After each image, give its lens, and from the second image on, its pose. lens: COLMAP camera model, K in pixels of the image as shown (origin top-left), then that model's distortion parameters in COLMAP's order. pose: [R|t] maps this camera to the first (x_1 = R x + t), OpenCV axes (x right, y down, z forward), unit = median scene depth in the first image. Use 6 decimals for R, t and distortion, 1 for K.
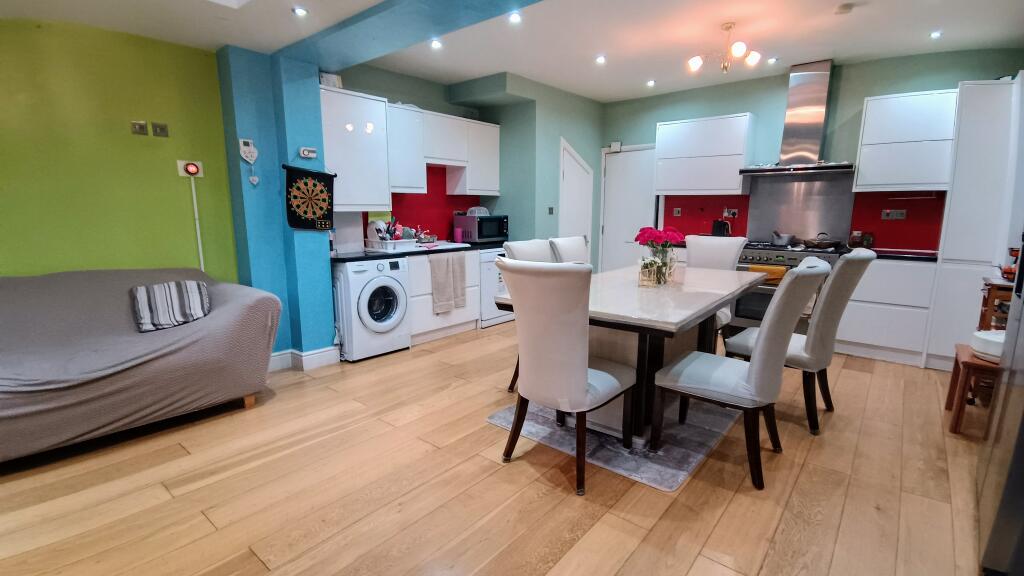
lens RADIAL K [[464.7, 0, 512.0], [0, 464.7, 288.0], [0, 0, 1]] dist [-0.000321, 0.000717]
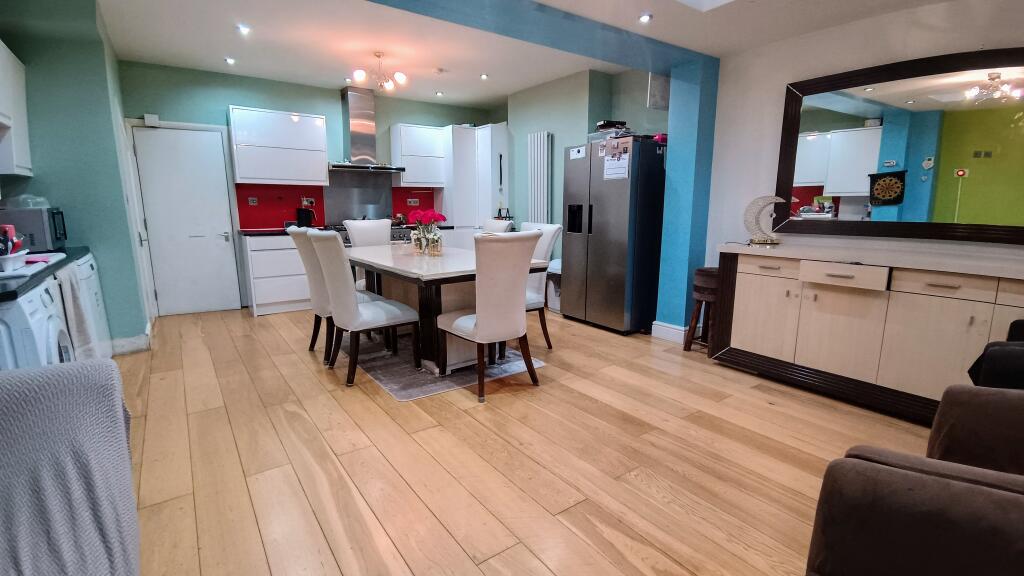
lens RADIAL K [[464.7, 0, 512.0], [0, 464.7, 288.0], [0, 0, 1]] dist [-0.000321, 0.000717]
pose [[0.255923, -0.176109, 0.950521, -0.625993], [0.162768, 0.977078, 0.137205, -0.041329], [-0.952896, 0.119600, 0.278721, 0.313125]]
